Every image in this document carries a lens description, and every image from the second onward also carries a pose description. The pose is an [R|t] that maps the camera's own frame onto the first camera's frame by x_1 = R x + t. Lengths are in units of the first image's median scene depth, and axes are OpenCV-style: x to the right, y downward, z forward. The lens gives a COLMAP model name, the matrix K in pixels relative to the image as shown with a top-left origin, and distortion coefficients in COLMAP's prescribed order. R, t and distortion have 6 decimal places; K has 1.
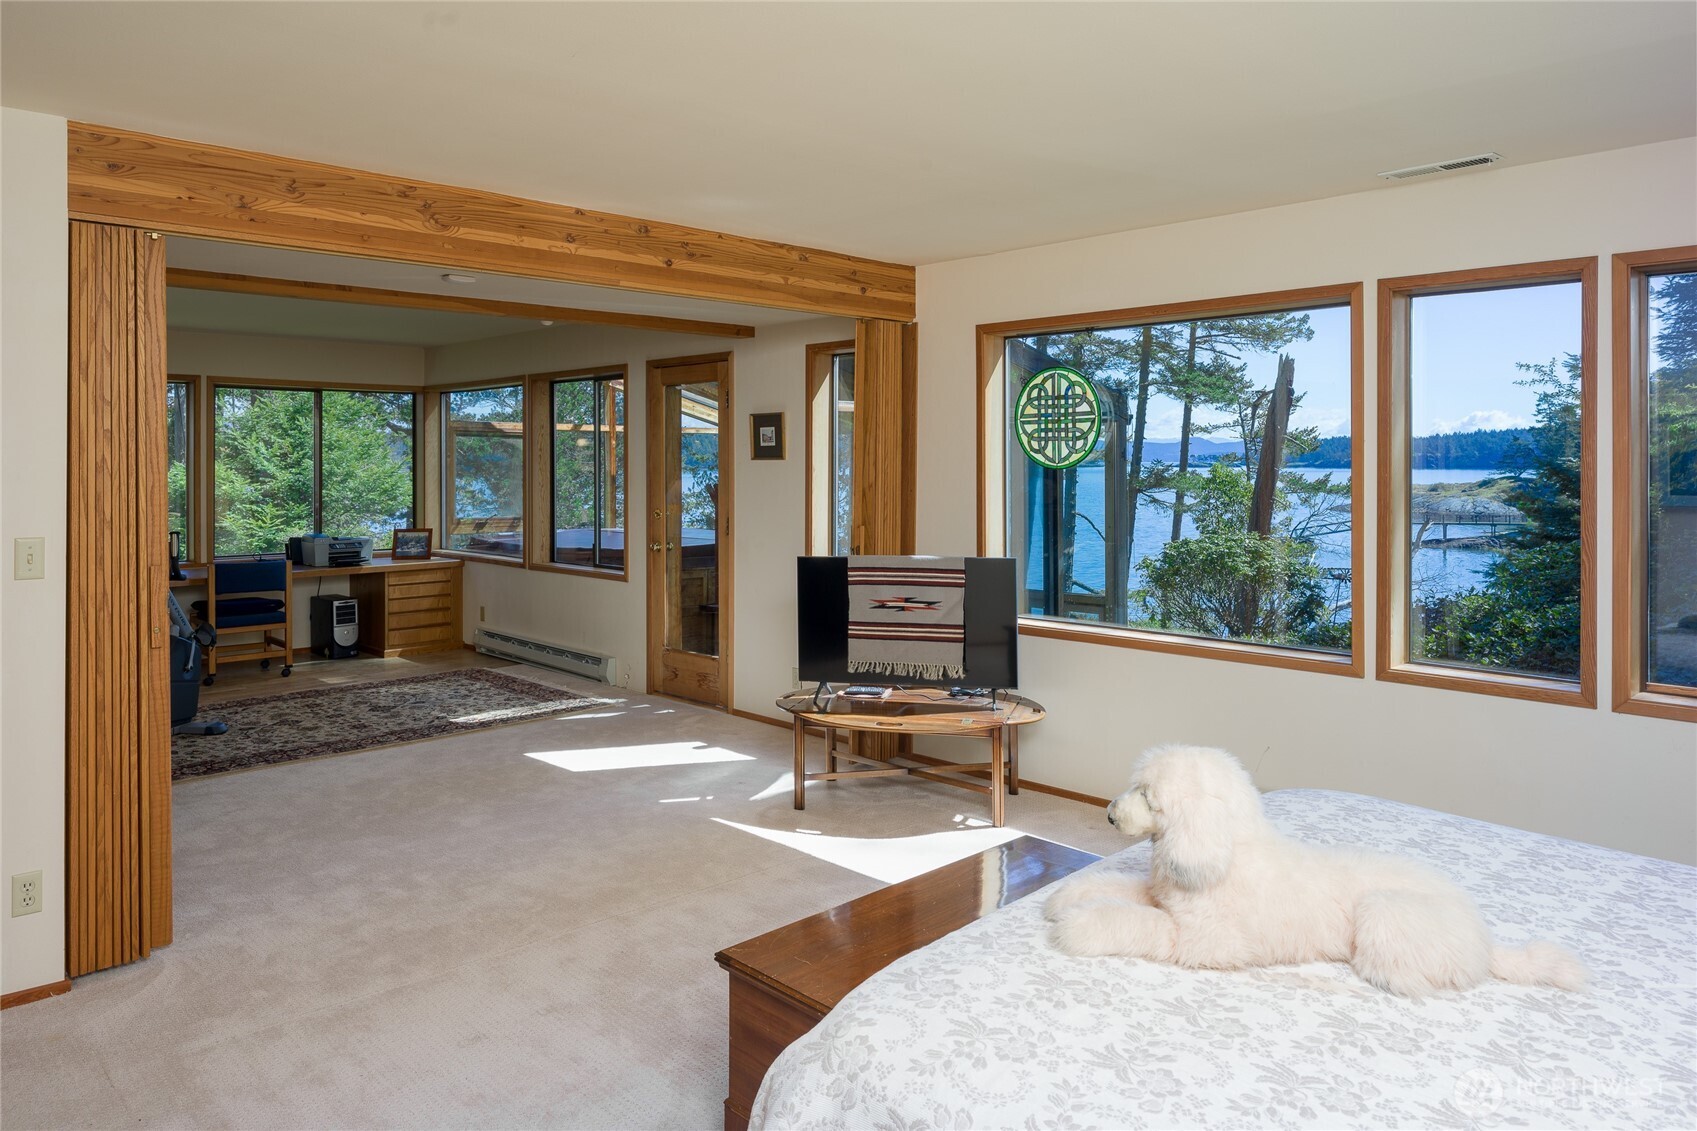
lens RADIAL K [[1134.5, 0, 805.3], [0, 1134.5, 485.6], [0, 0, 1]] dist [-0.002846, -0.000123]
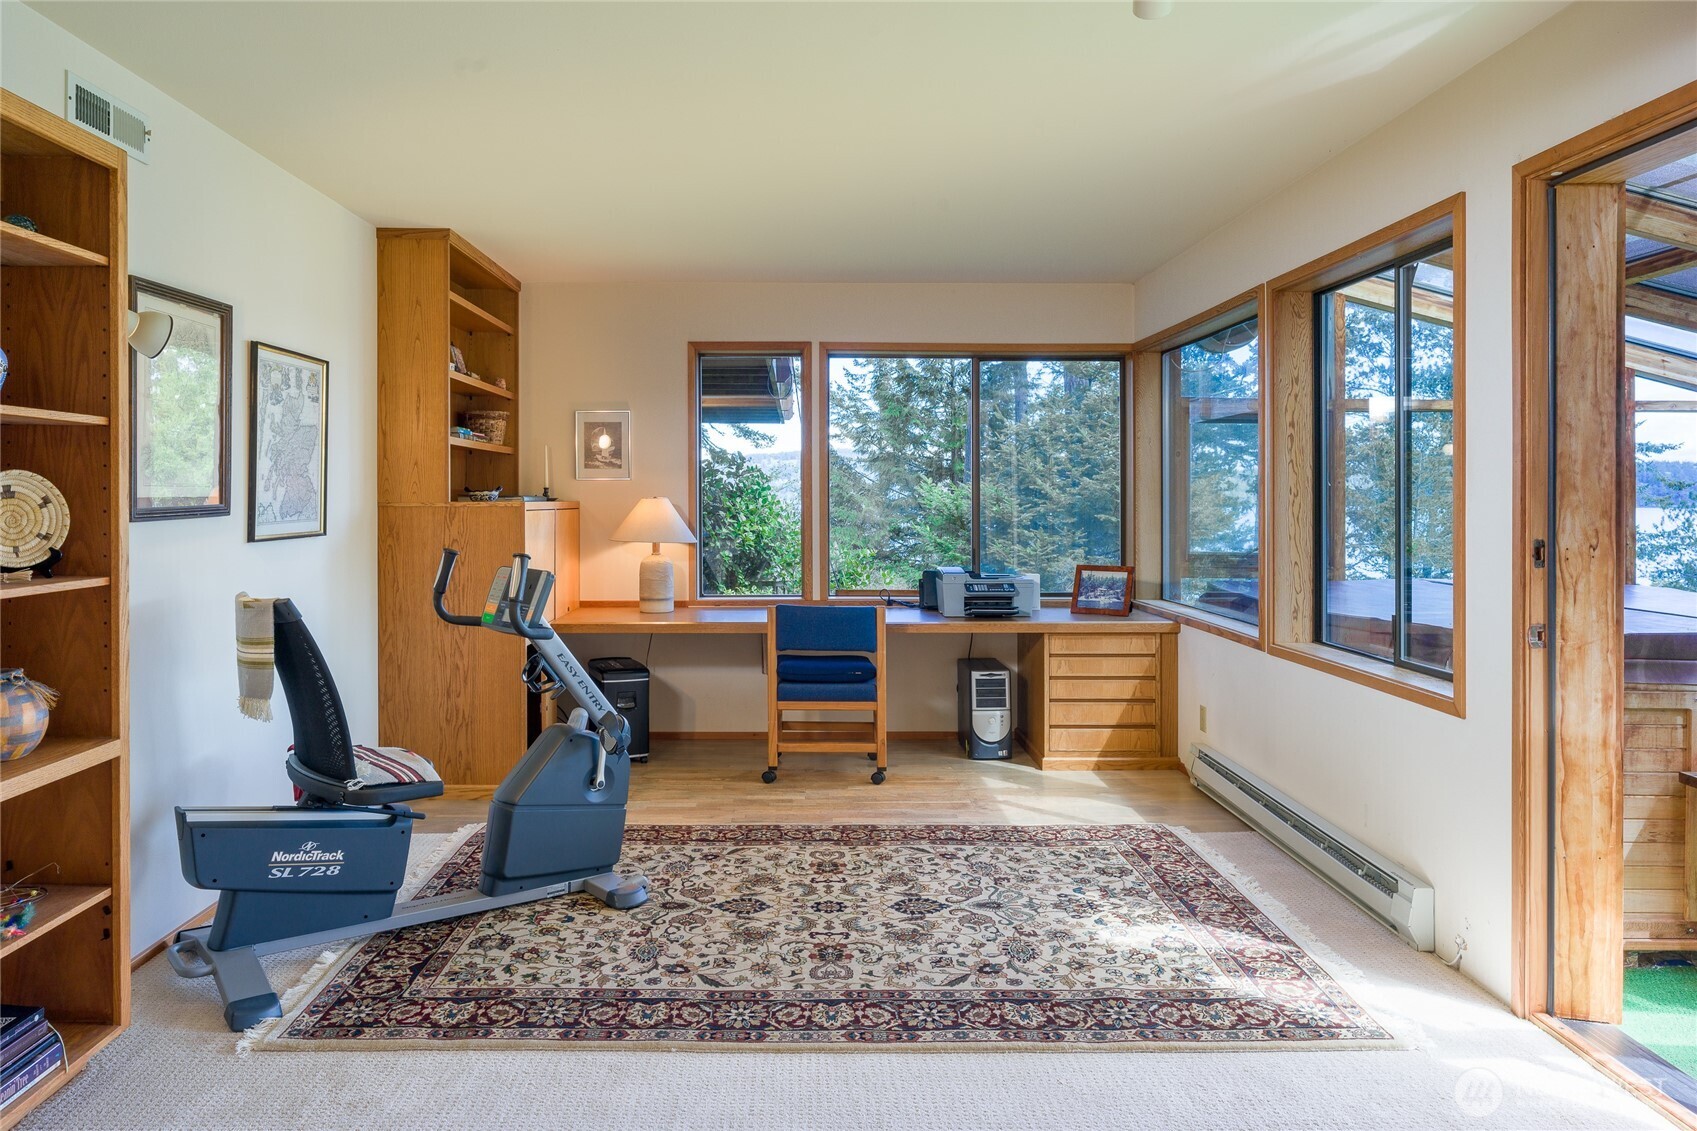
lens RADIAL K [[1134.5, 0, 805.3], [0, 1134.5, 485.6], [0, 0, 1]] dist [-0.002846, -0.000123]
pose [[0.733460, -0.003401, -0.679724, -0.040246], [-0.017104, 0.999579, -0.023457, 0.011533], [0.679517, 0.028831, 0.733093, 0.442099]]
